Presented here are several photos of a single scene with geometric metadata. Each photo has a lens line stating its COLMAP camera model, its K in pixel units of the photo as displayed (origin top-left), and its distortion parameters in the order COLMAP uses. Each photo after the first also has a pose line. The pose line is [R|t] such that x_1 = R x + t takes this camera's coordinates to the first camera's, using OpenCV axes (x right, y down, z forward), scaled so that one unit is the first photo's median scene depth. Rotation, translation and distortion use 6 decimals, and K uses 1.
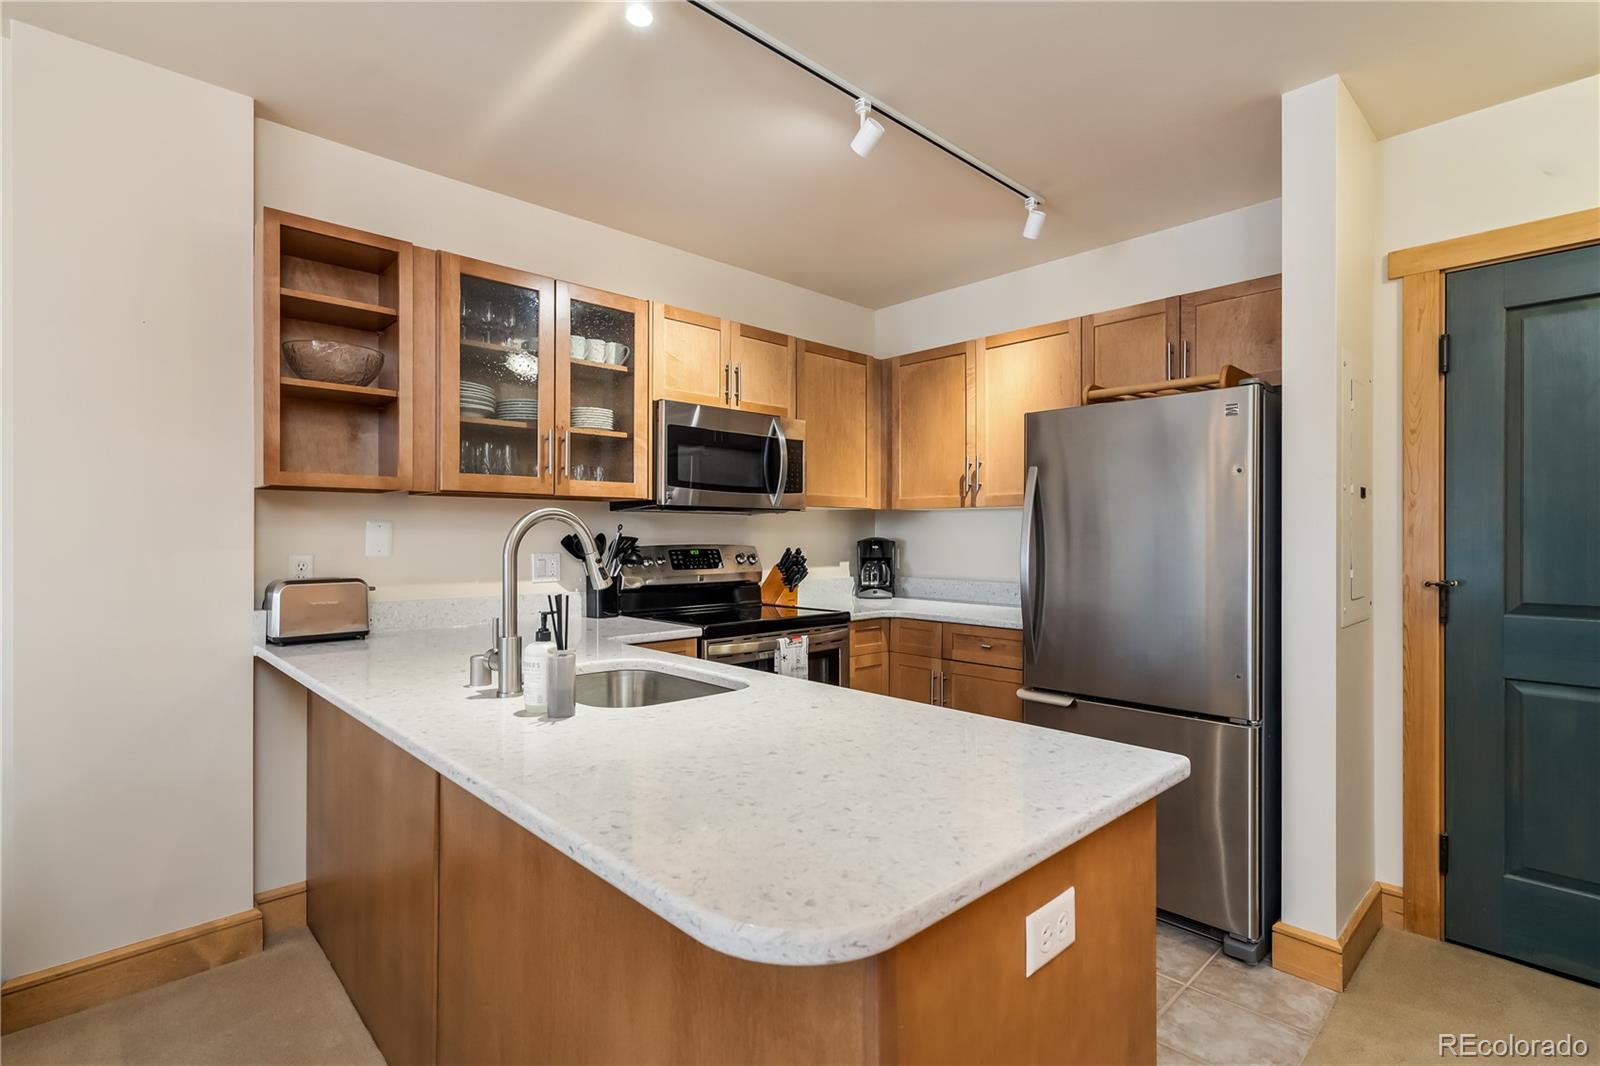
lens RADIAL K [[764.5, 0, 799.7], [0, 764.5, 537.3], [0, 0, 1]] dist [-0.005299, -0.001062]
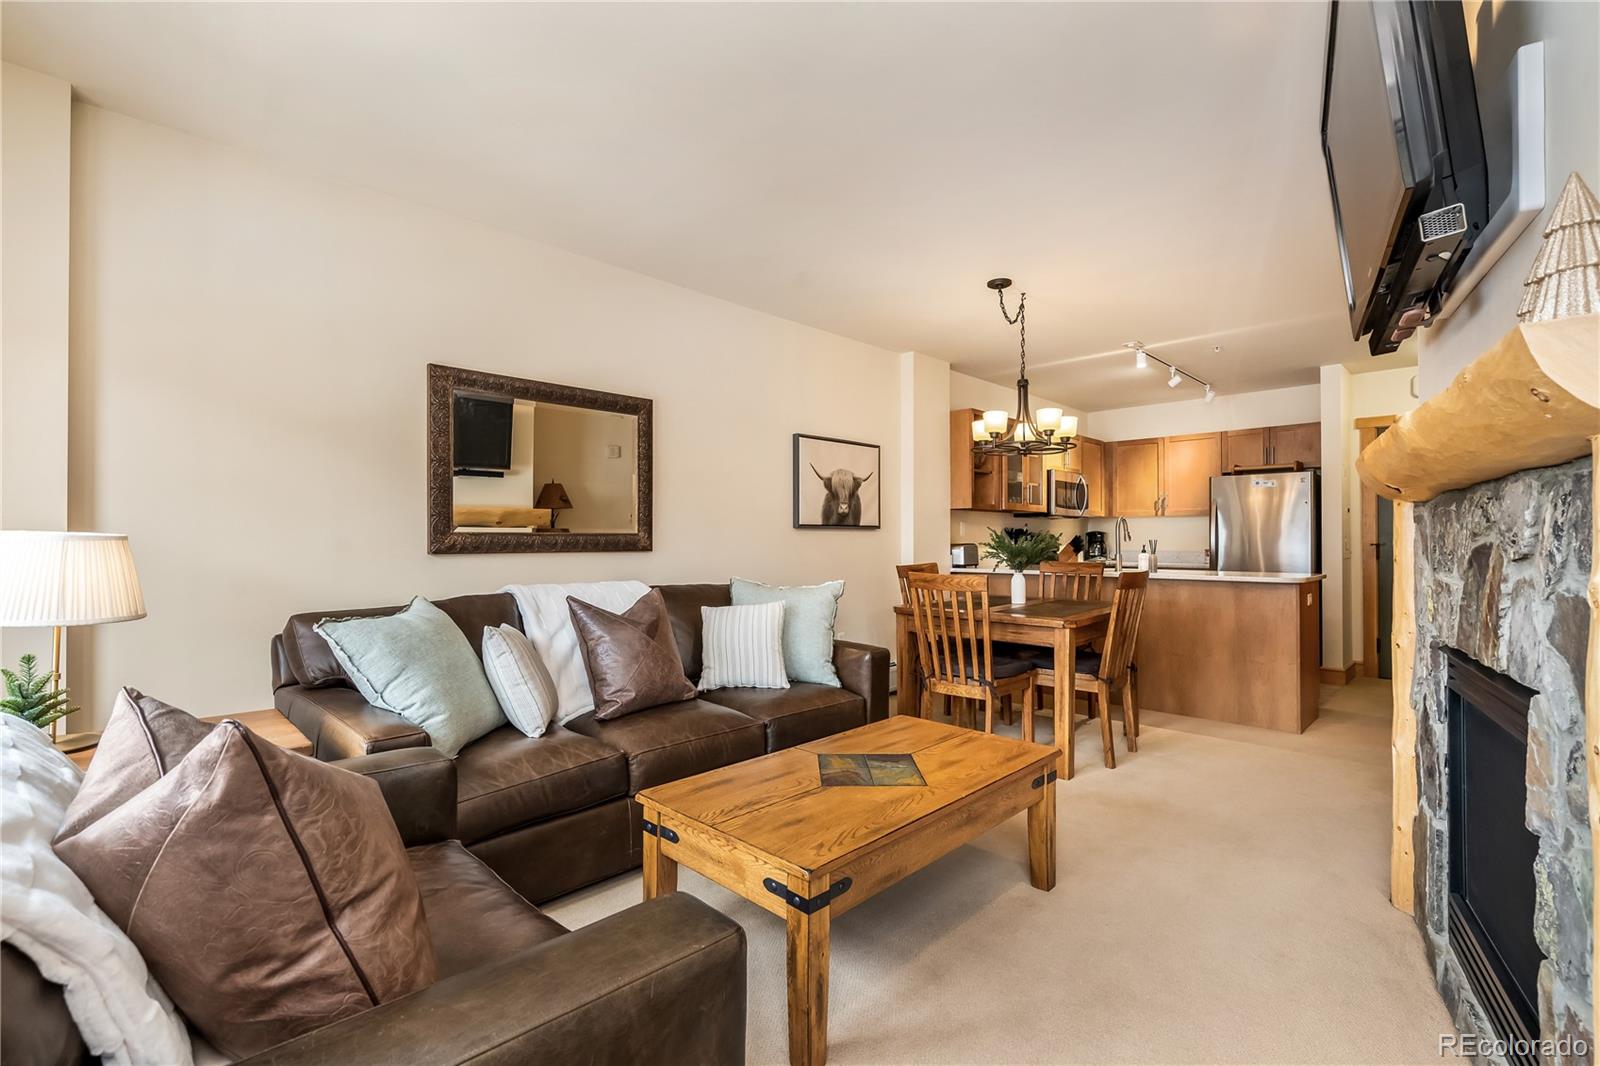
lens RADIAL K [[720.3, 0, 823.6], [0, 720.3, 535.4], [0, 0, 1]] dist [0.002806, 0.000307]
pose [[0.998208, -0.001051, 0.059836, -1.003384], [0.001579, 0.999960, -0.008766, 0.037882], [-0.059825, 0.008845, 0.998170, -1.137852]]
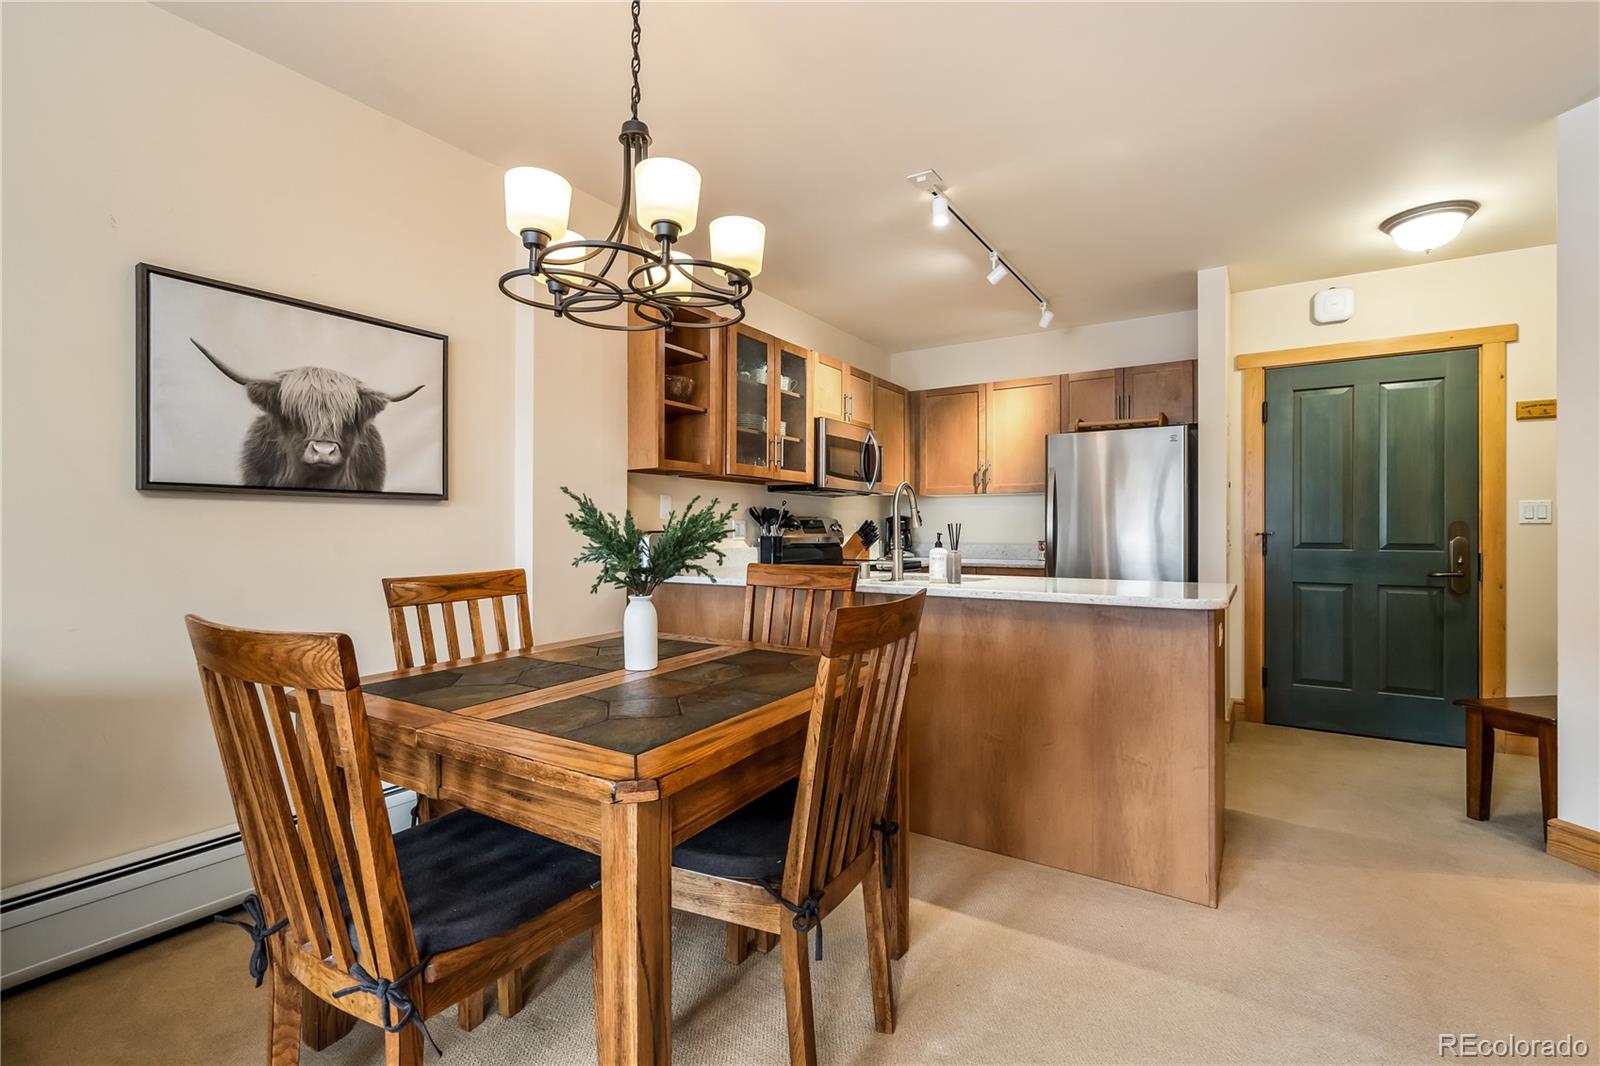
lens RADIAL K [[720.3, 0, 814.9], [0, 720.3, 532.7], [0, 0, 1]] dist [0.002806, 0.000307]
pose [[0.968944, -0.000321, 0.247278, -0.543586], [0.000442, 1.000000, -0.000436, 0.046985], [-0.247278, 0.000531, 0.968944, -0.367707]]
